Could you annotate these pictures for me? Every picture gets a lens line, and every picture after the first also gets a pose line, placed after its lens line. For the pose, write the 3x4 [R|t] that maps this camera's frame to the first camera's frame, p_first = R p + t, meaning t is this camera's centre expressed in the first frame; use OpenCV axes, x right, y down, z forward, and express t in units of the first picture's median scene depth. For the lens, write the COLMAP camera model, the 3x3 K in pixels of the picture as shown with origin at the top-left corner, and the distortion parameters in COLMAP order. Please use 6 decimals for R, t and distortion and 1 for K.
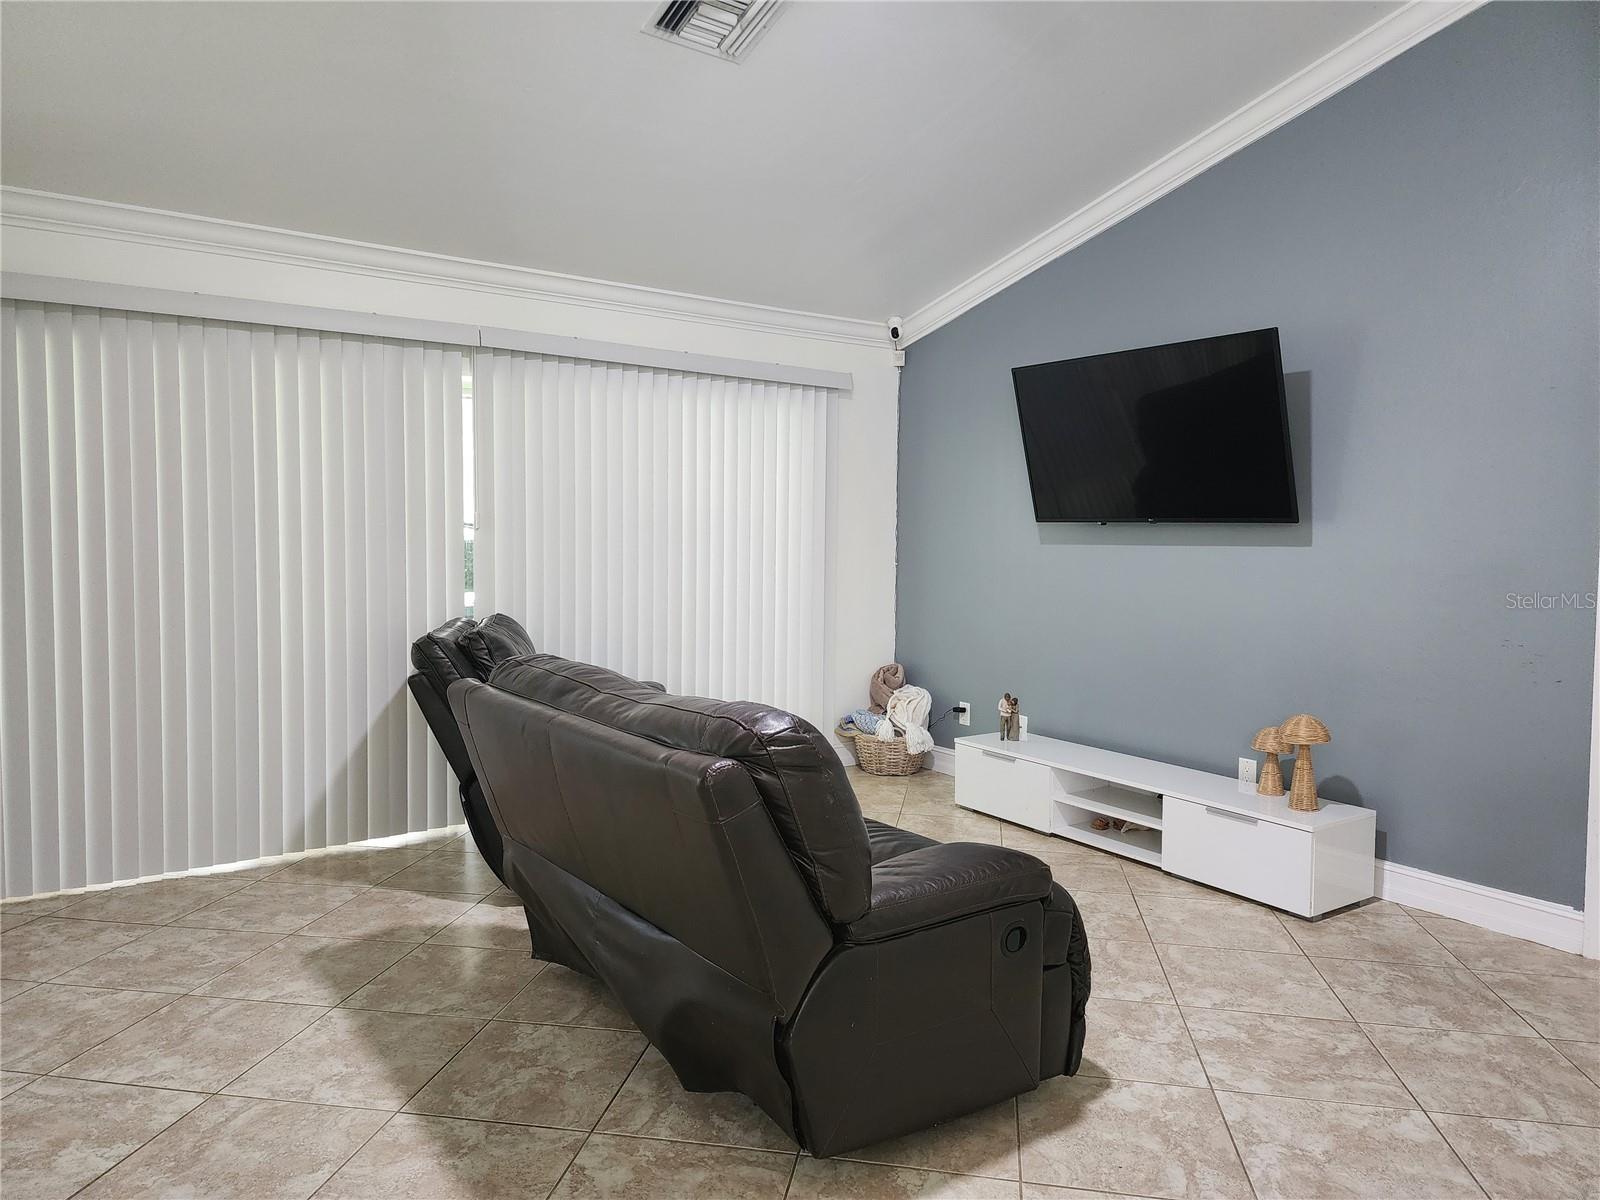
lens RADIAL K [[1055.0, 0, 801.7], [0, 1055.0, 595.1], [0, 0, 1]] dist [0.065377, -0.048361]
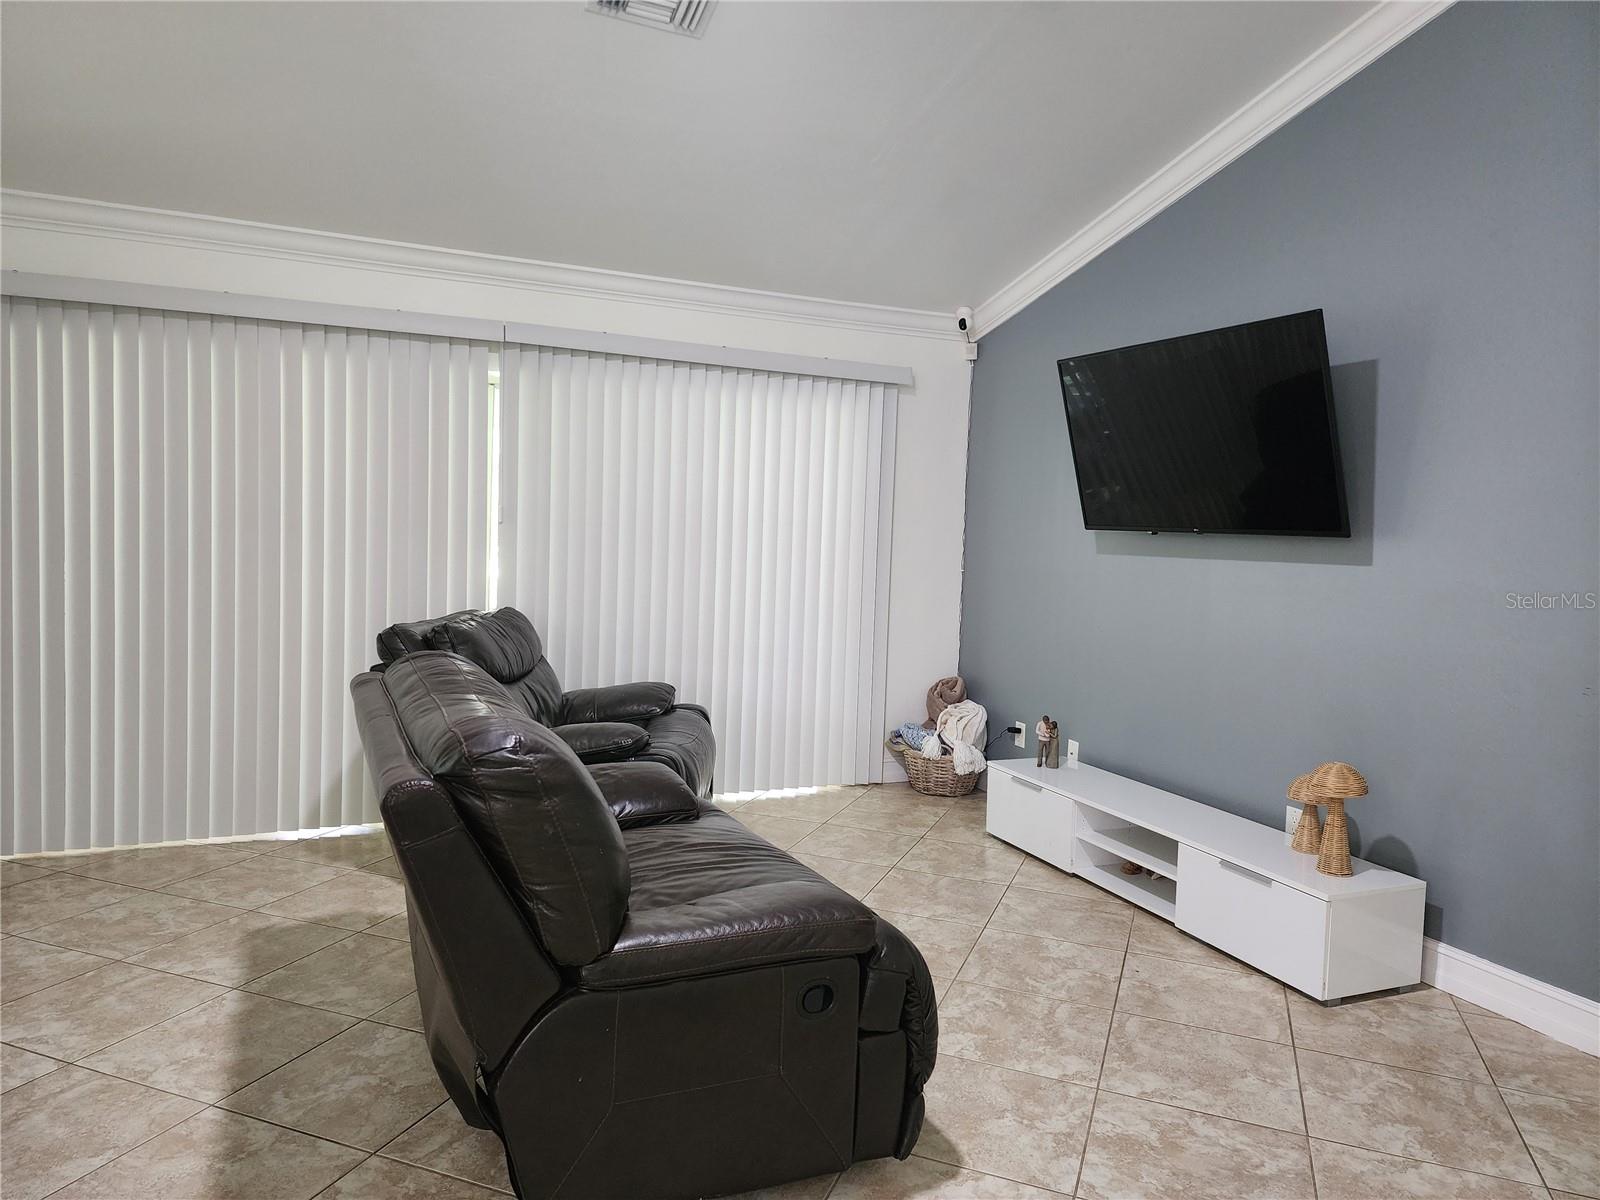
lens RADIAL K [[1055.0, 0, 803.0], [0, 1055.0, 596.7], [0, 0, 1]] dist [0.065377, -0.048361]
pose [[0.980939, 0.036835, -0.190795, 0.208245], [-0.036623, 0.999318, 0.004640, -0.008753], [0.190835, 0.002436, 0.981619, 0.077497]]
